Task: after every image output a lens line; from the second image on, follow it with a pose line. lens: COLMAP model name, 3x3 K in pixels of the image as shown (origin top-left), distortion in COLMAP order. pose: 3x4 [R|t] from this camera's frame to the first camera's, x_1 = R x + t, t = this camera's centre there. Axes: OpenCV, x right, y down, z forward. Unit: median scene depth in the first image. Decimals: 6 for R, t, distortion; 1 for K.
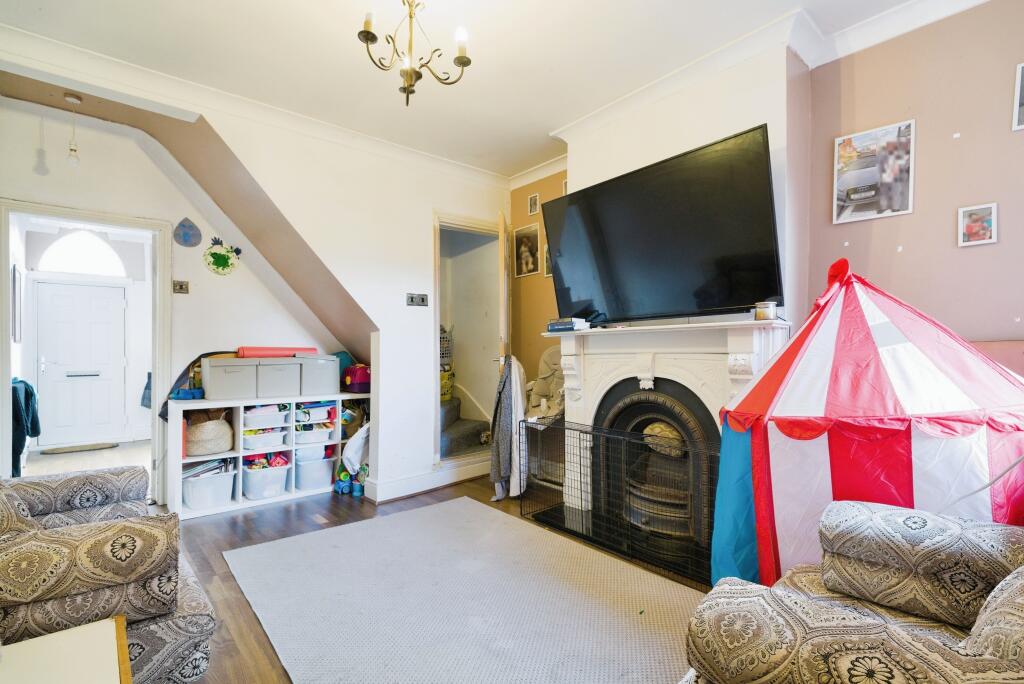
lens RADIAL K [[497.7, 0, 512.7], [0, 497.7, 356.5], [0, 0, 1]] dist [0.000994, 0.000025]
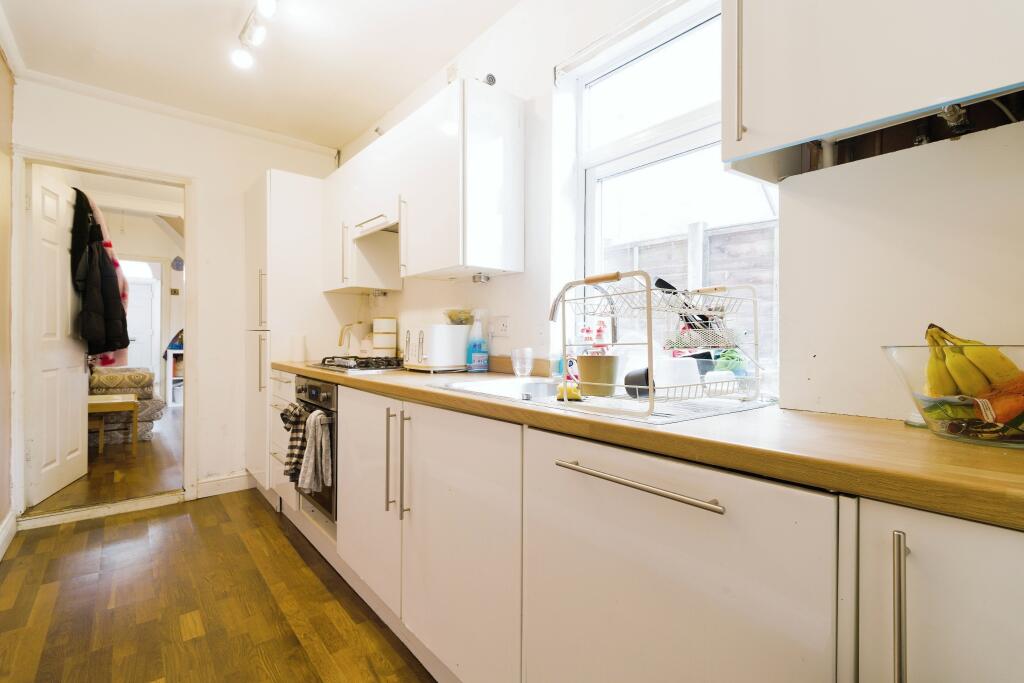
lens RADIAL K [[479.2, 0, 512.0], [0, 479.2, 341.5], [0, 0, 1]] dist [0.000989, 0.000105]
pose [[0.999455, 0.012531, -0.030533, 0.777903], [-0.012277, 0.999889, 0.008481, 0.023956], [0.030636, -0.008101, 0.999498, -0.912139]]
